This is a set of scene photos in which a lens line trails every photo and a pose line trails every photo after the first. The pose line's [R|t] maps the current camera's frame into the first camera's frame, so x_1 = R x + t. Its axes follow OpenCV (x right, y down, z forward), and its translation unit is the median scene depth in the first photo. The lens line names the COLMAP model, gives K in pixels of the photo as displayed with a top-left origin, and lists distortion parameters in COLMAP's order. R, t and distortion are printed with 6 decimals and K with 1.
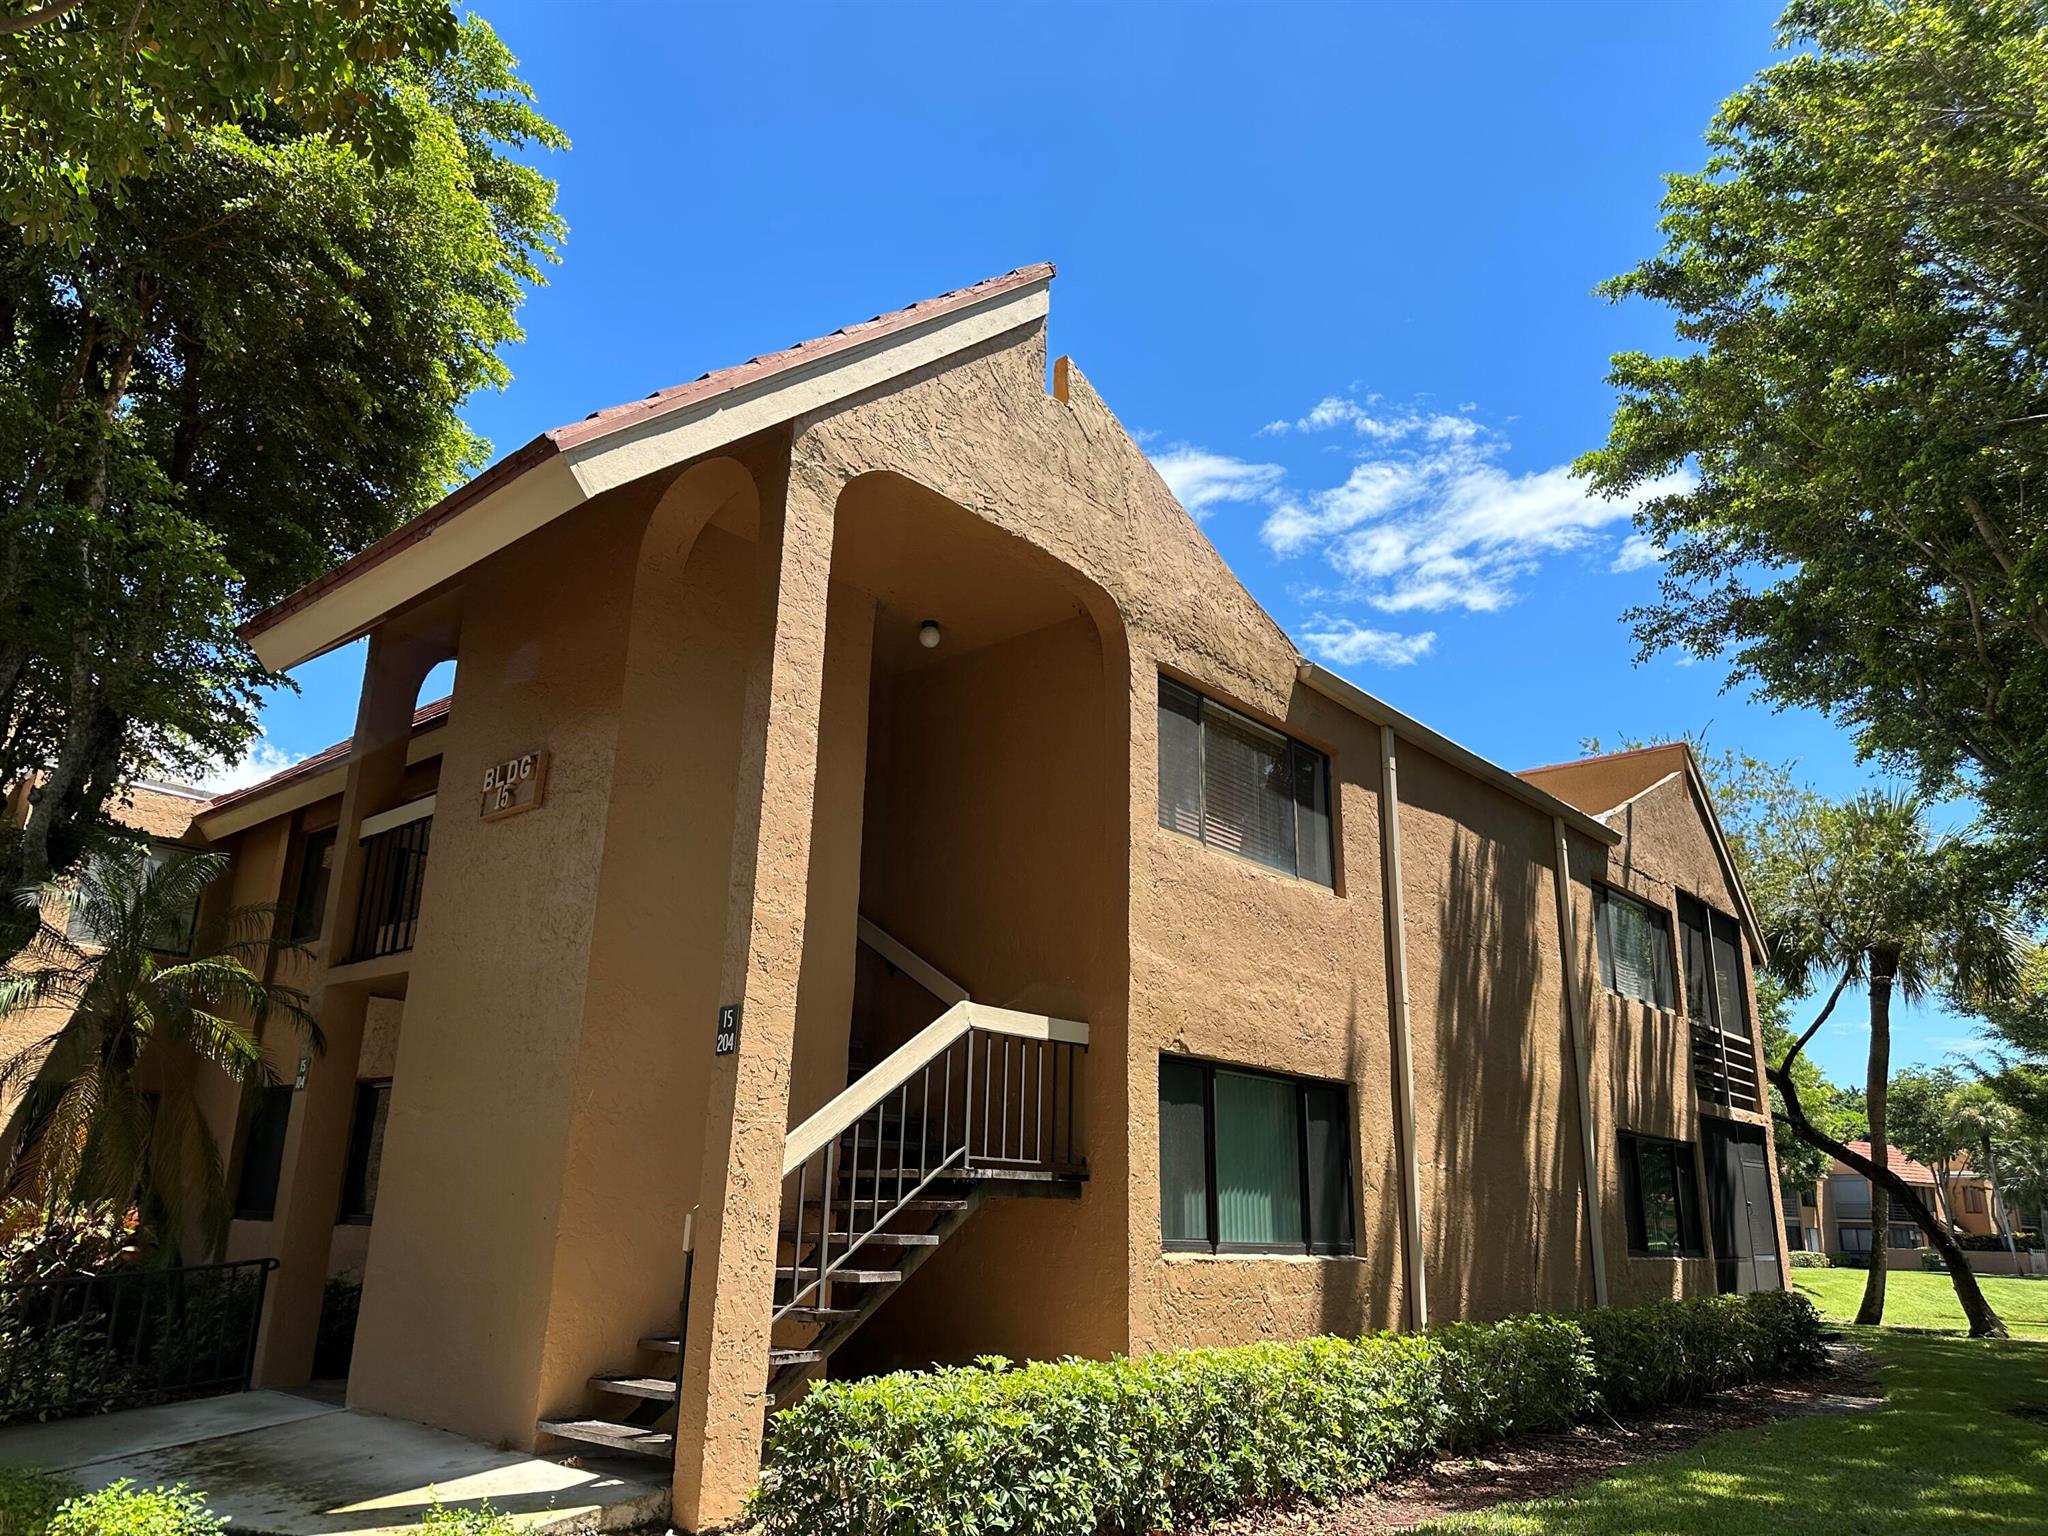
lens RADIAL K [[1438.0, 0, 1024.0], [0, 1438.0, 768.0], [0, 0, 1]] dist [0.114852, -0.134346]
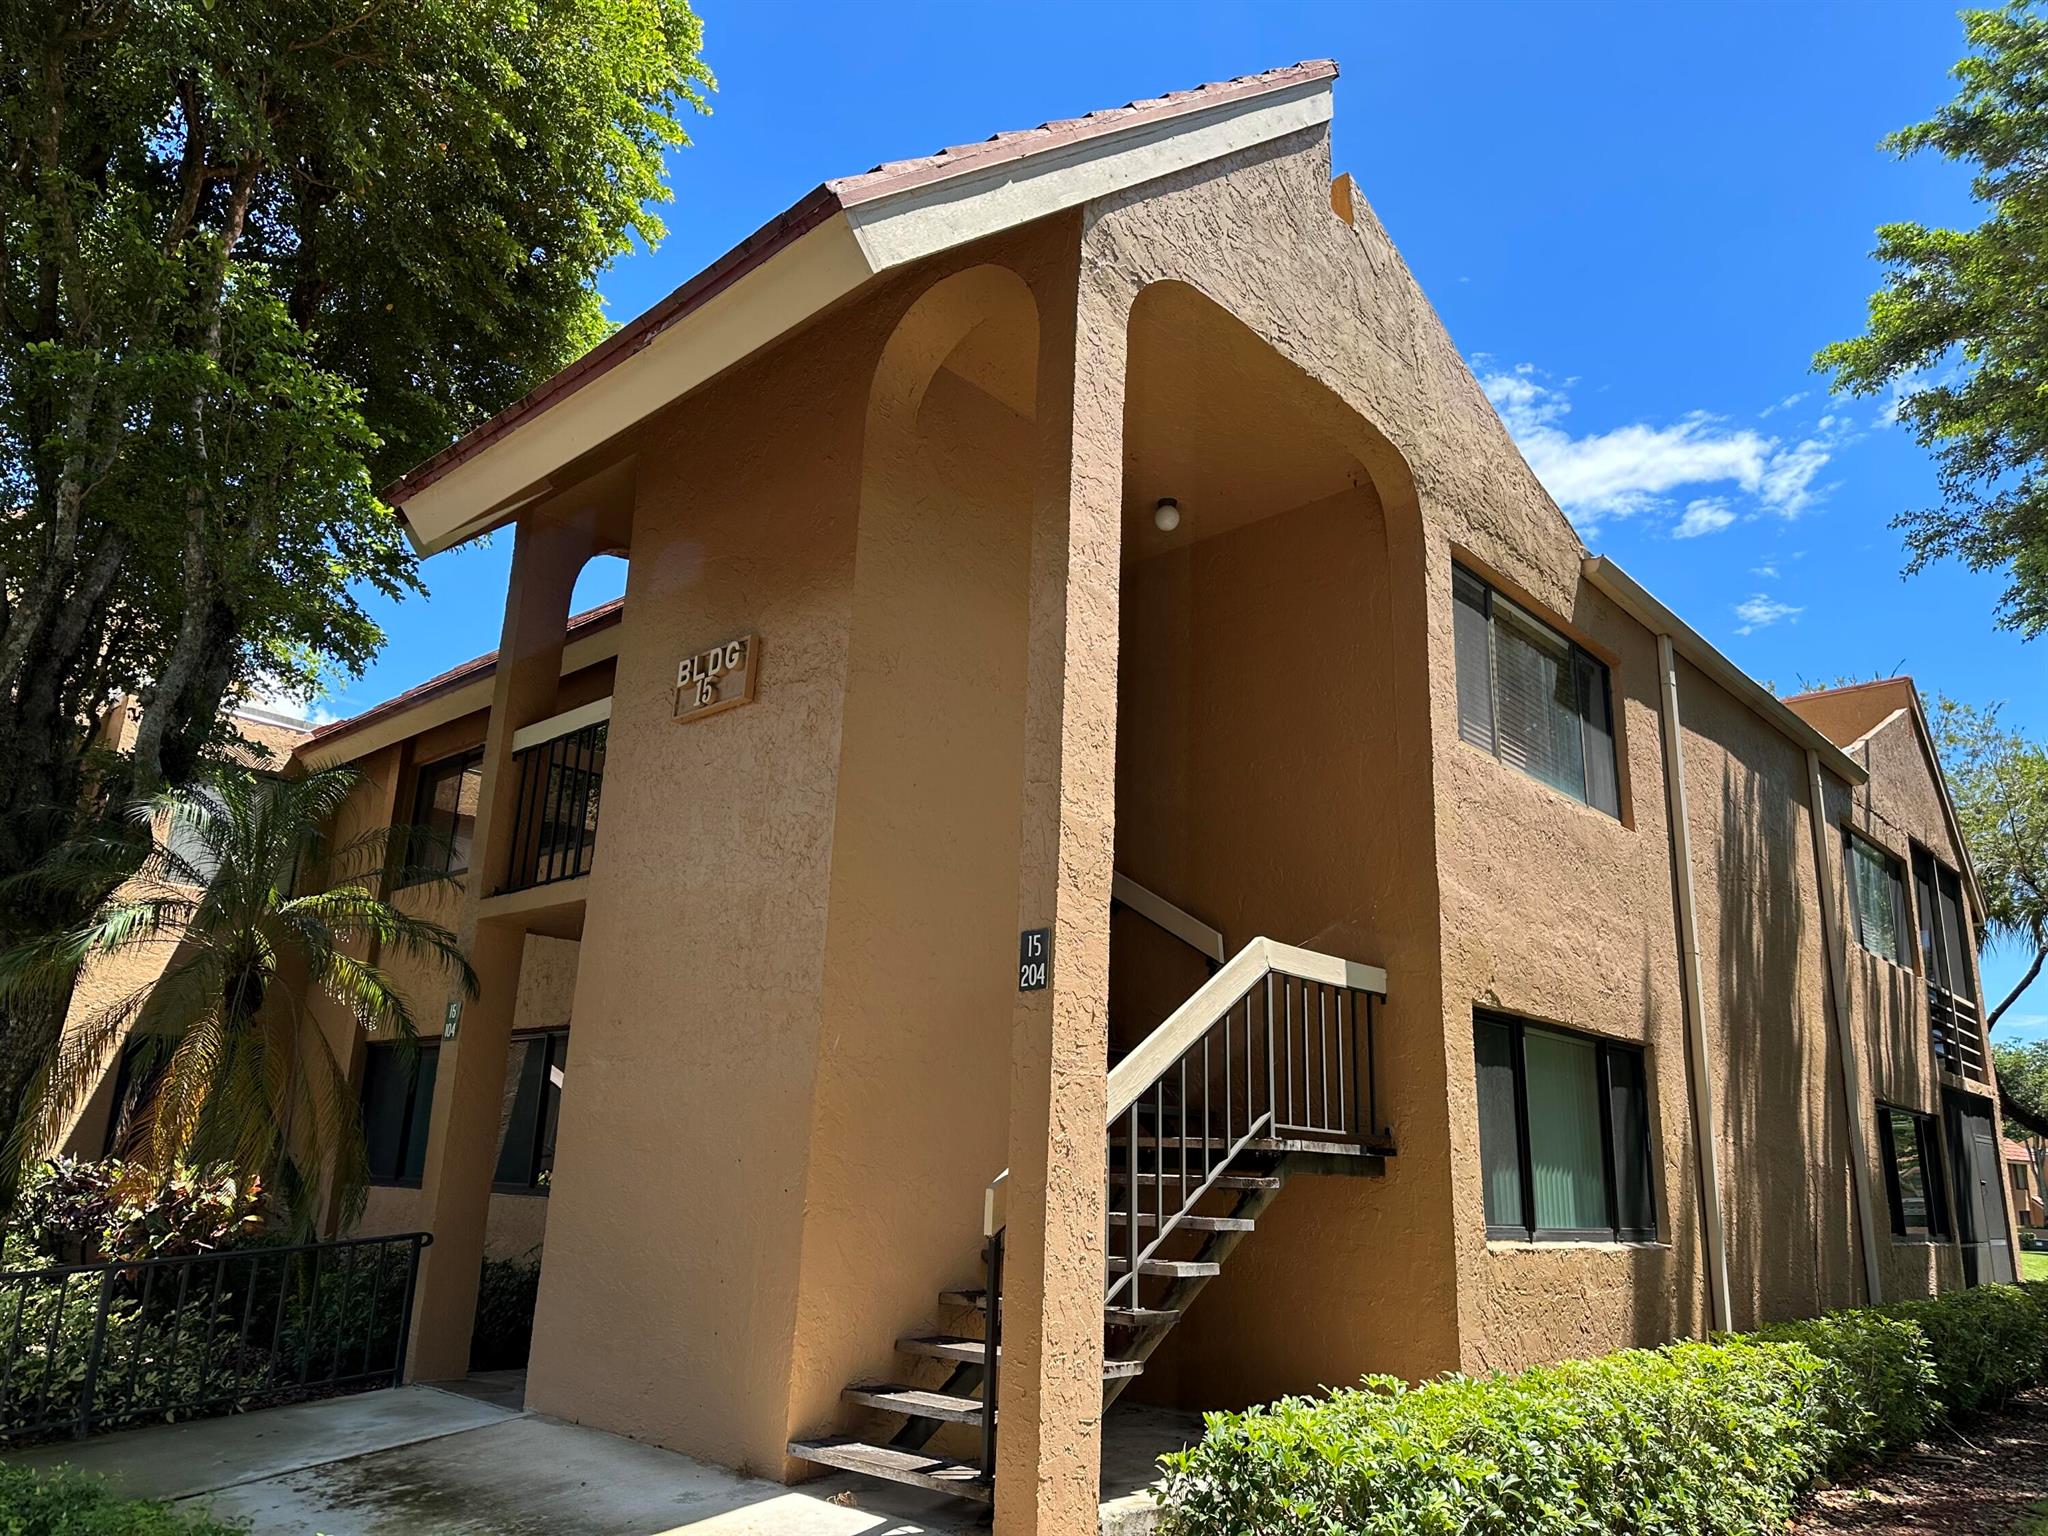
lens RADIAL K [[1425.0, 0, 1024.0], [0, 1425.0, 768.0], [0, 0, 1]] dist [0.155257, -0.221402]
pose [[0.999707, 0.002685, -0.024061, -0.139711], [-0.002238, 0.999825, 0.018595, 0.044444], [0.024107, -0.018535, 0.999538, 0.158187]]
